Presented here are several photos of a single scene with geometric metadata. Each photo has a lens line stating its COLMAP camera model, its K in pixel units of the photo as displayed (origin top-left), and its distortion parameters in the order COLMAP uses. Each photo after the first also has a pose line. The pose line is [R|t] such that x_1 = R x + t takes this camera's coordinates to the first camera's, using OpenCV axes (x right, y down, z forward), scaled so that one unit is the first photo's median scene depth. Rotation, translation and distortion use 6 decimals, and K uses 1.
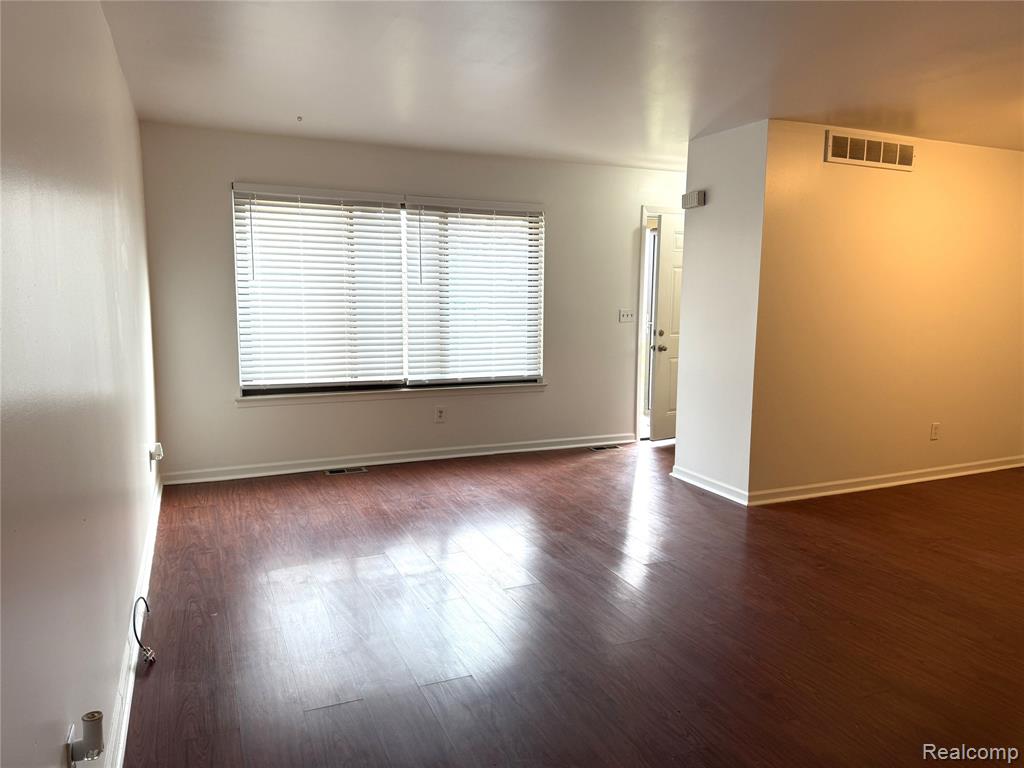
lens RADIAL K [[667.9, 0, 515.3], [0, 667.9, 388.0], [0, 0, 1]] dist [0.005632, -0.043116]
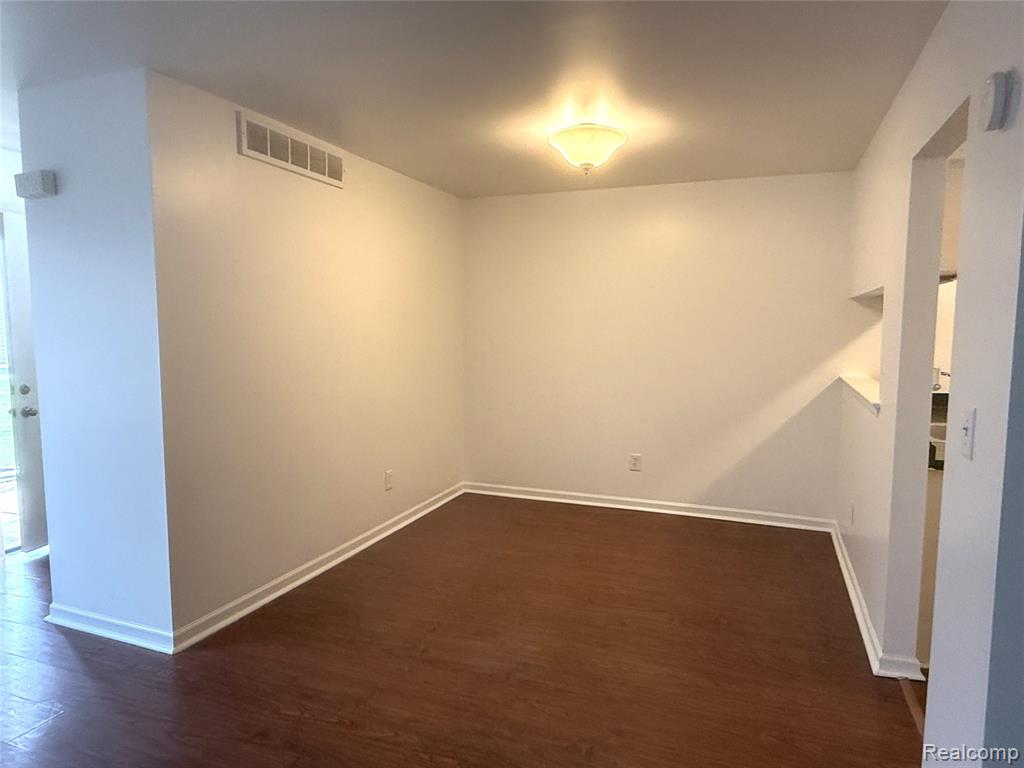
lens RADIAL K [[667.9, 0, 515.3], [0, 667.9, 388.0], [0, 0, 1]] dist [0.005632, -0.043116]
pose [[0.696438, -0.066982, 0.714484, 0.149278], [0.098165, 0.995167, -0.002390, -0.057707], [-0.710871, 0.071801, 0.699647, 0.319031]]
